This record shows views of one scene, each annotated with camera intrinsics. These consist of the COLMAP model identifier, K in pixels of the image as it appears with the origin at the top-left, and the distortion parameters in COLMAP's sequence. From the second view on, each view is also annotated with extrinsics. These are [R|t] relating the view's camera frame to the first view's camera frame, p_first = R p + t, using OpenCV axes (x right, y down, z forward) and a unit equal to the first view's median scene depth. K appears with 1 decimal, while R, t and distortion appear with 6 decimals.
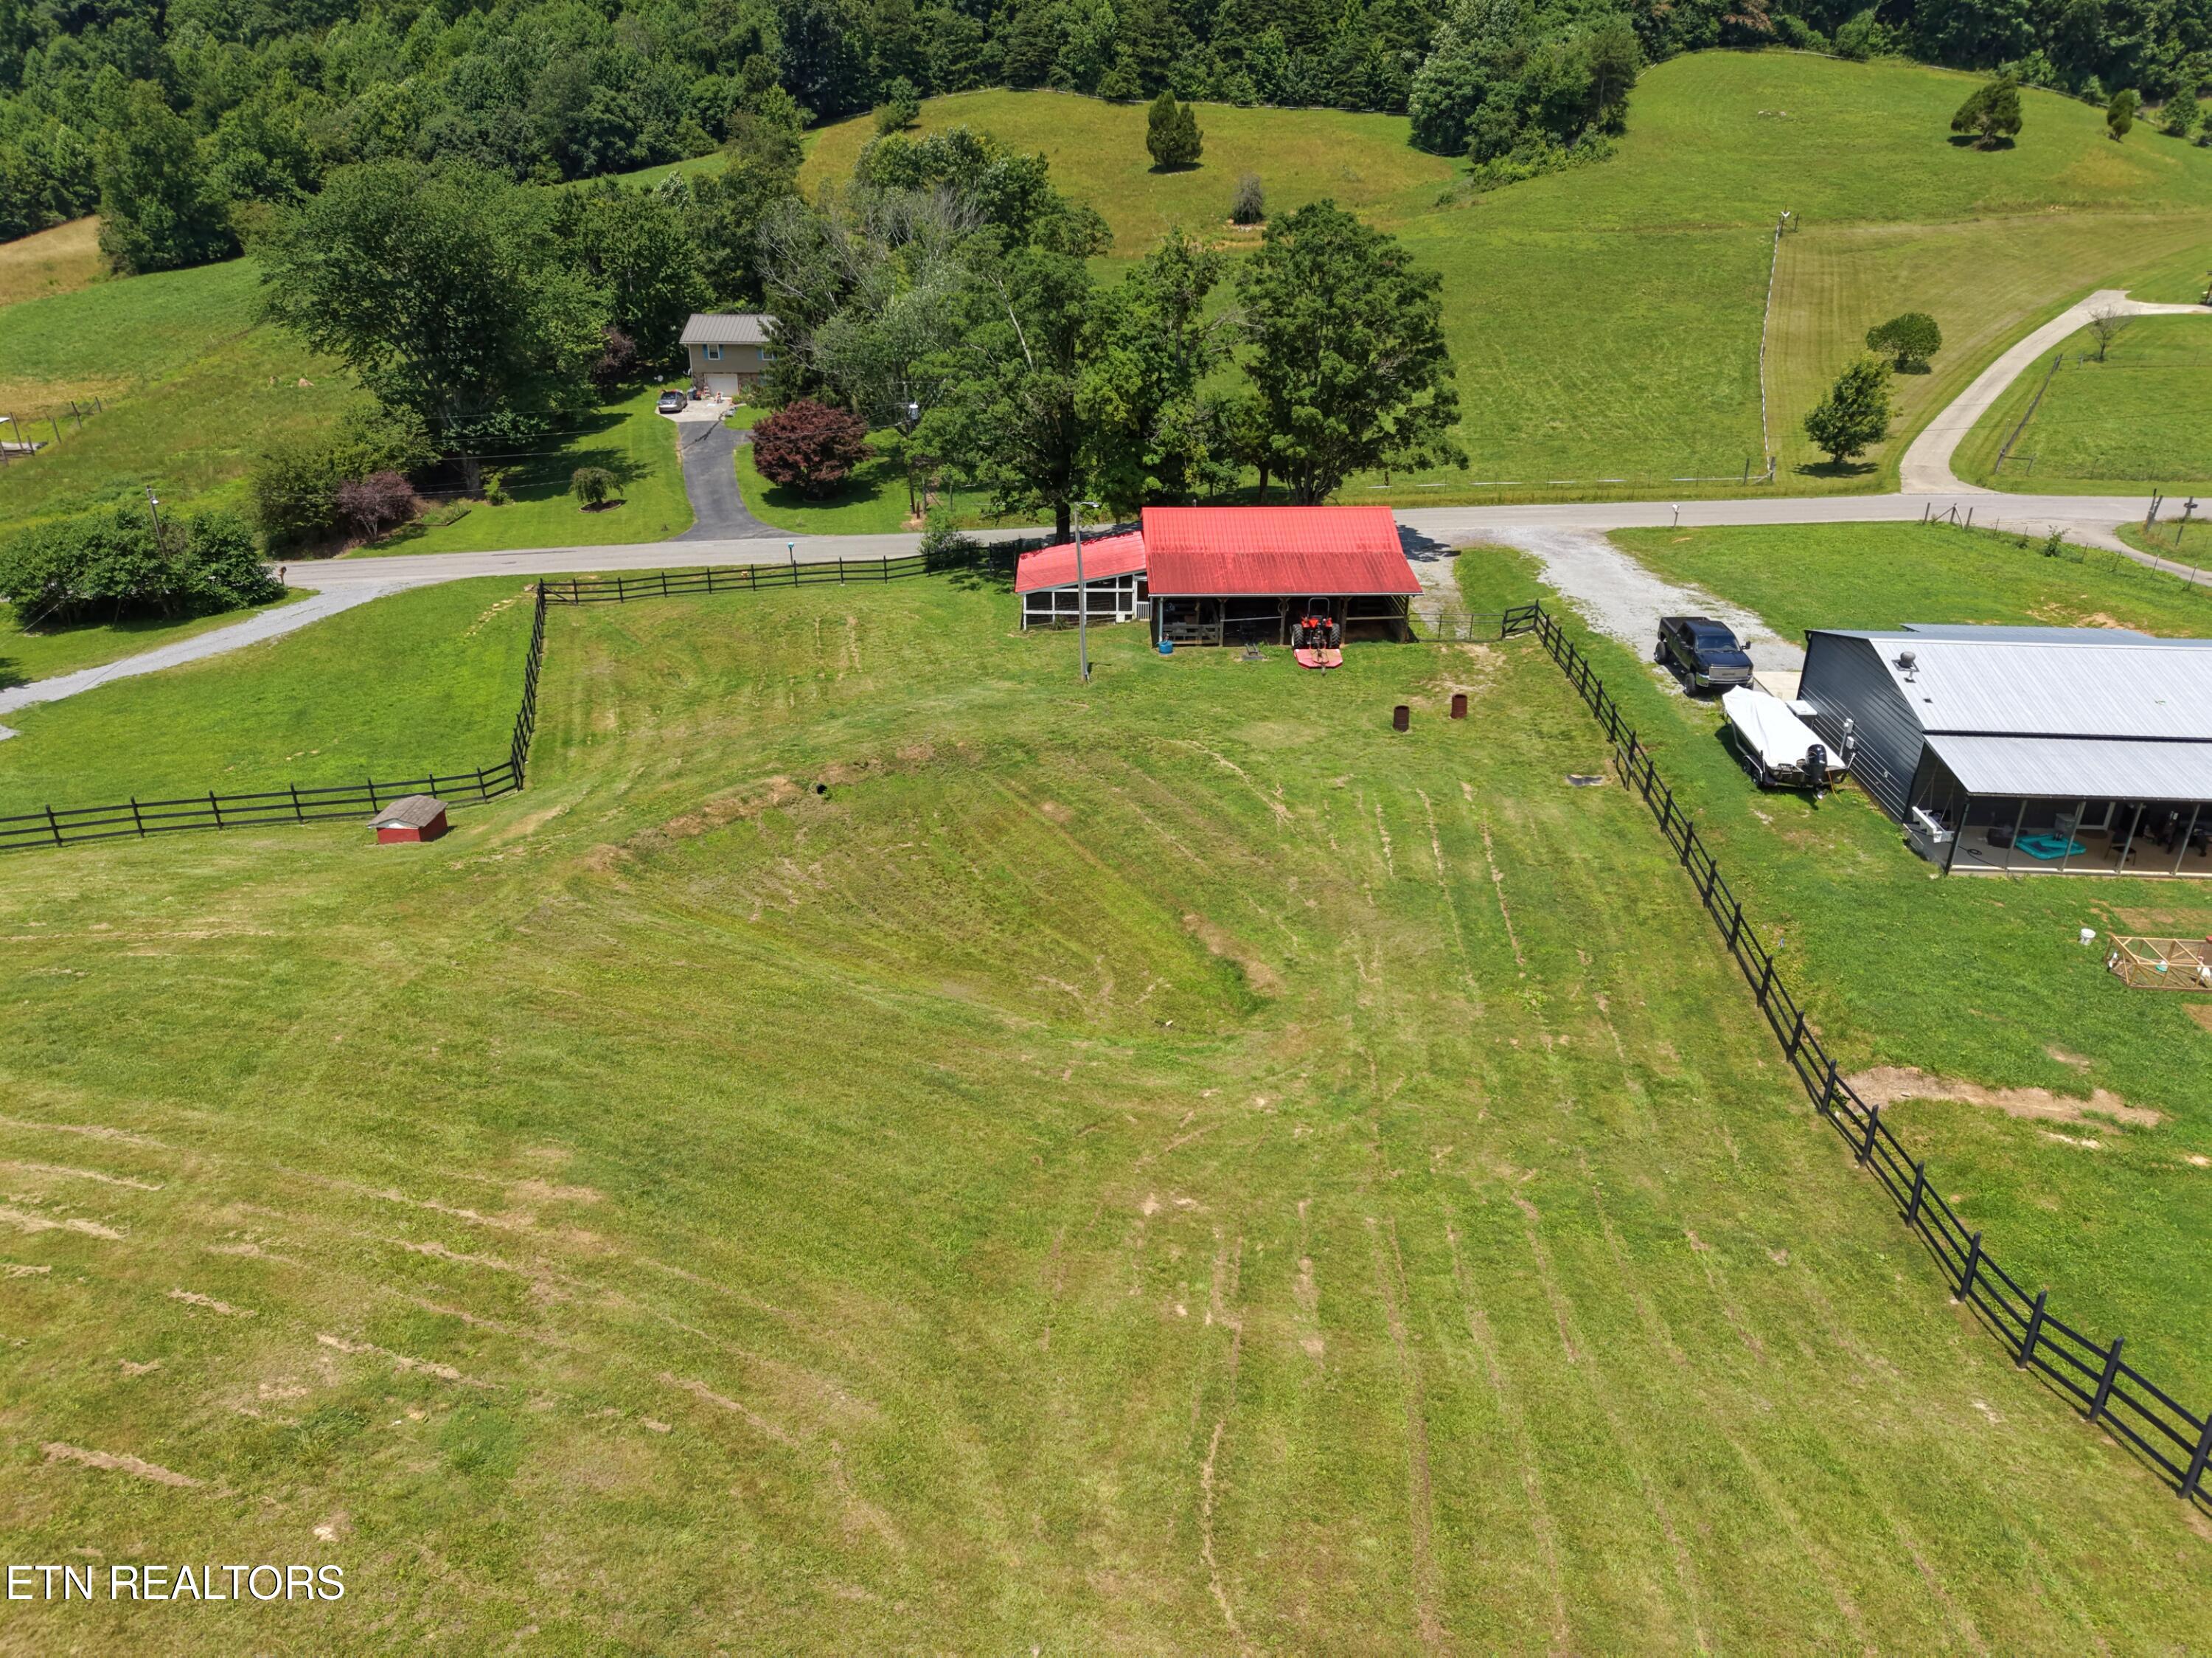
lens RADIAL K [[1478.1, 0, 1103.3], [0, 1478.1, 824.5], [0, 0, 1]] dist [0.023627, -0.021194]
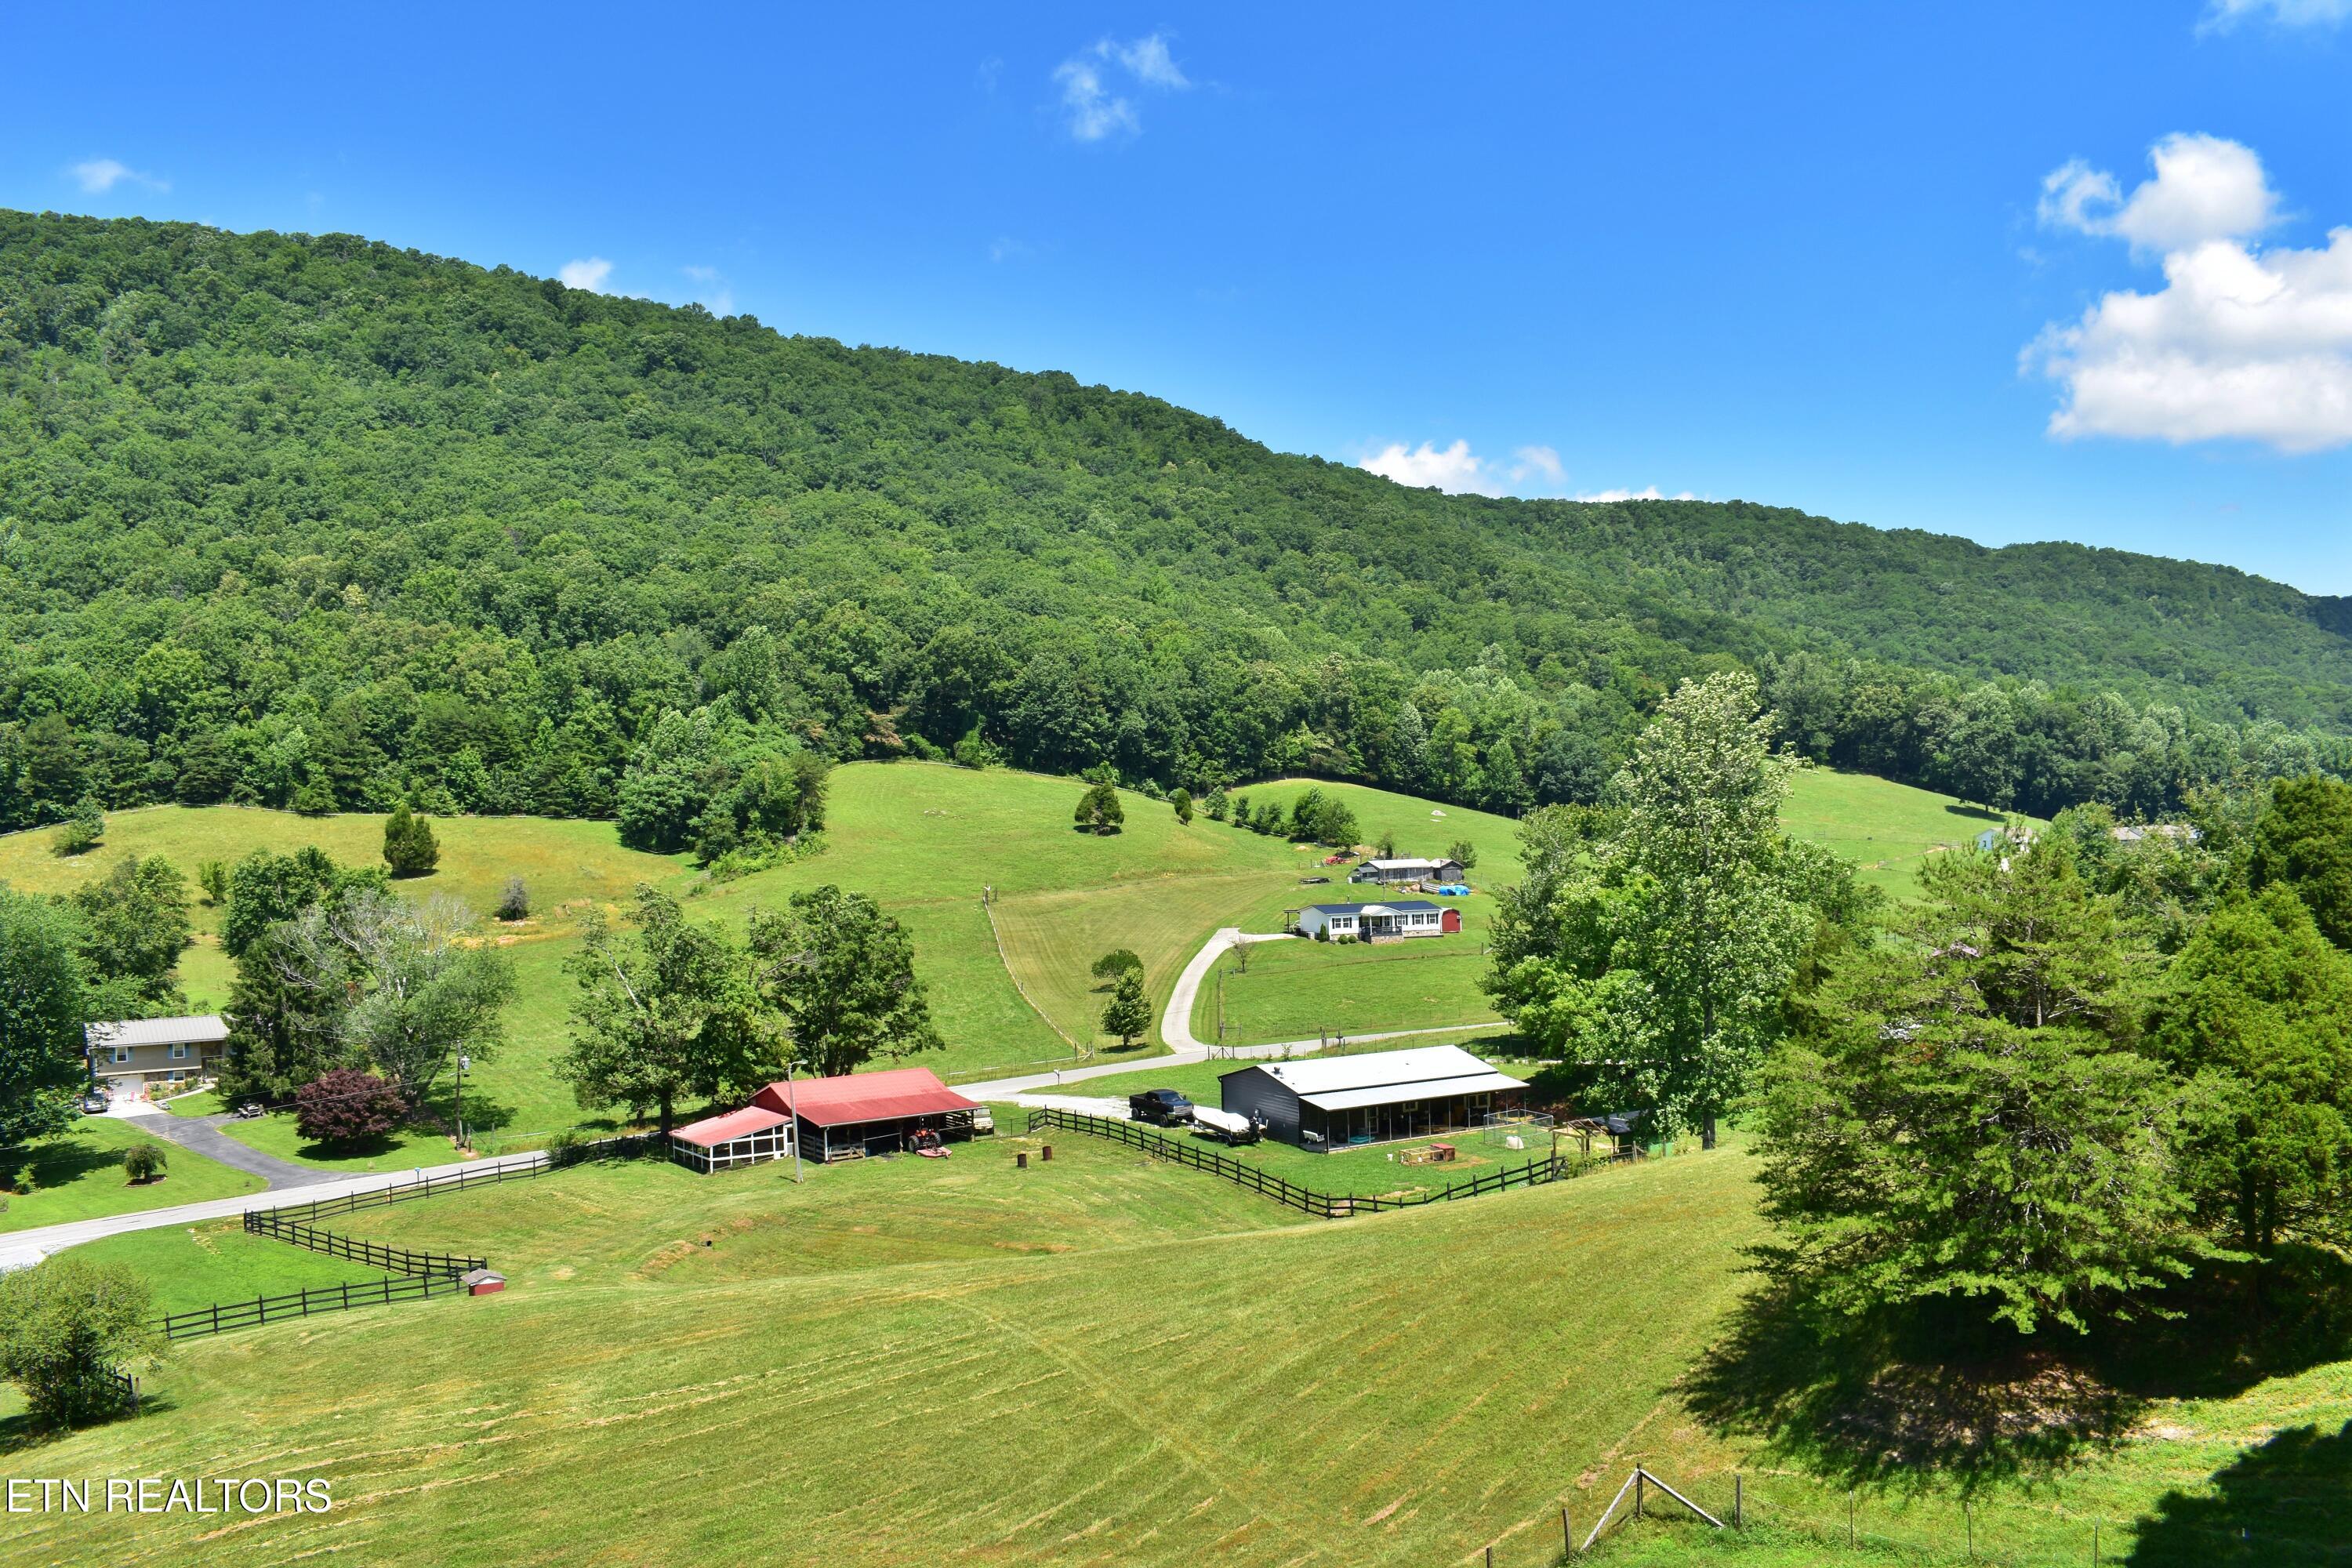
lens RADIAL K [[1906.9, 0, 1183.1], [0, 1906.9, 777.6], [0, 0, 1]] dist [-0.093574, 0.014409]
pose [[0.832072, -0.014630, 0.554474, -0.218547], [0.259645, 0.893636, -0.366058, 0.098443], [-0.490143, 0.448553, 0.747369, -0.231661]]
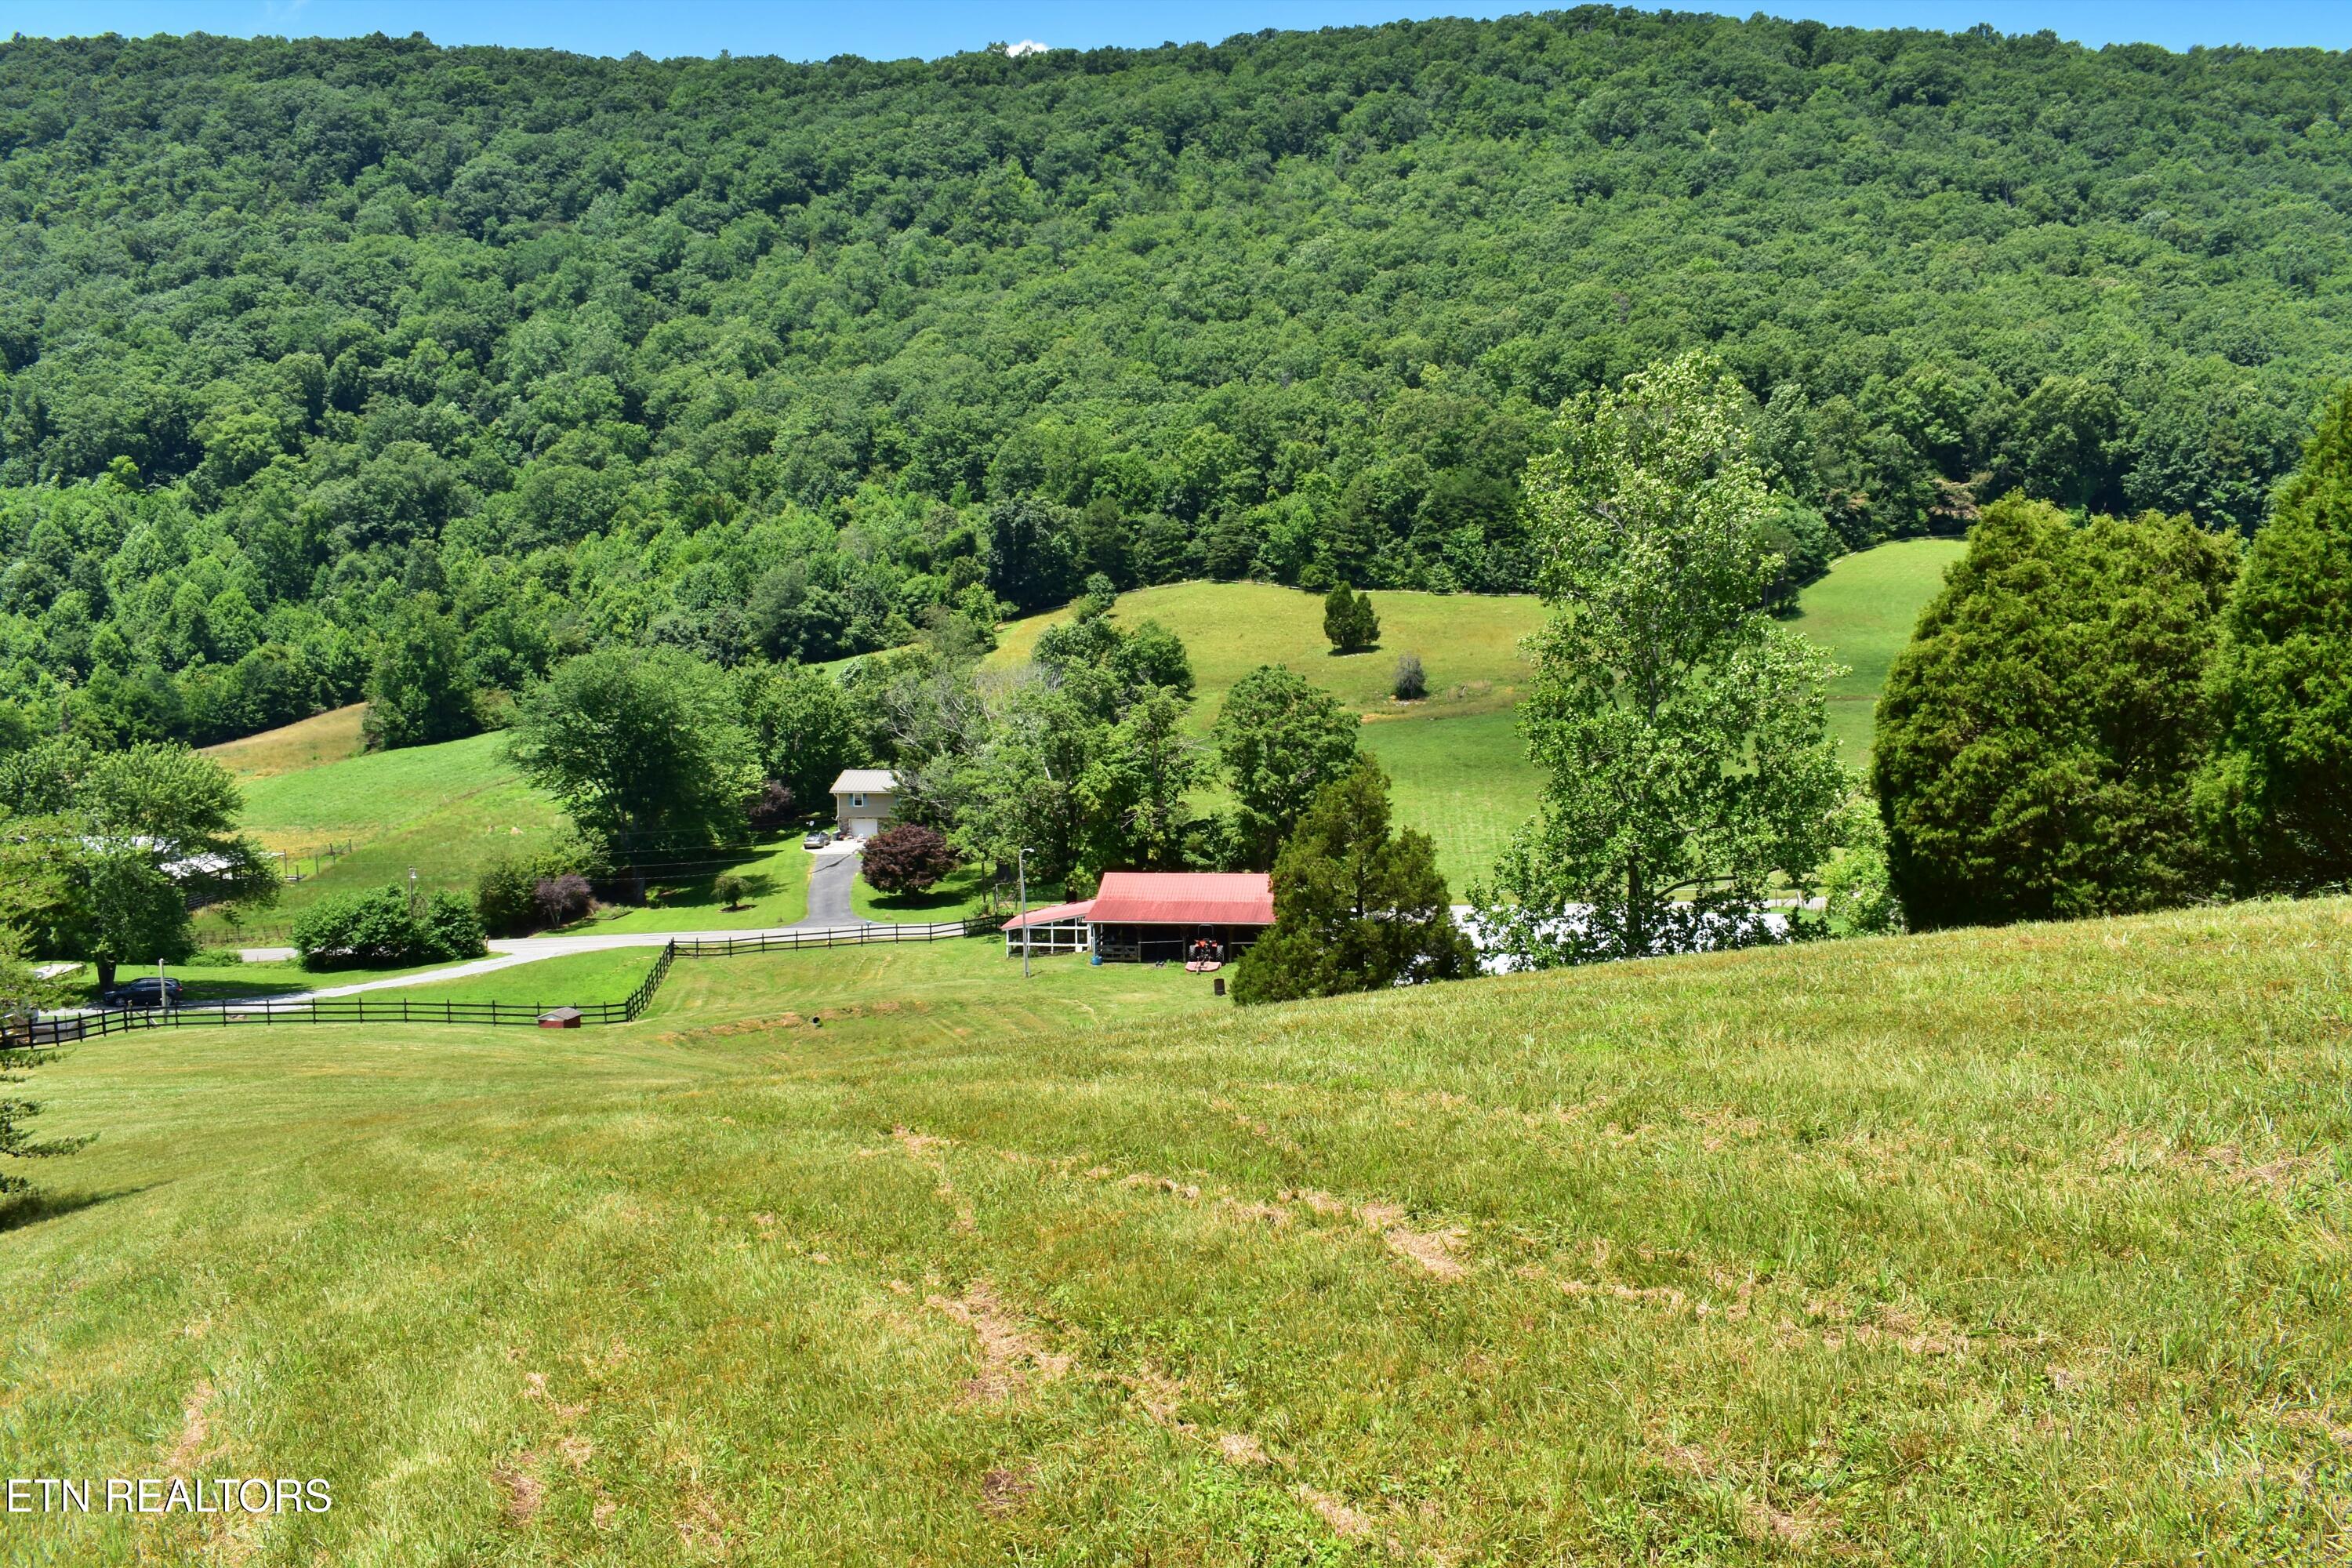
lens RADIAL K [[1977.7, 0, 1180.7], [0, 1977.7, 774.8], [0, 0, 1]] dist [-0.096709, 0.016682]
pose [[0.990769, -0.001288, -0.135556, 0.112299], [-0.046425, 0.936265, -0.348213, 0.106879], [0.127365, 0.351292, 0.927562, -0.224542]]
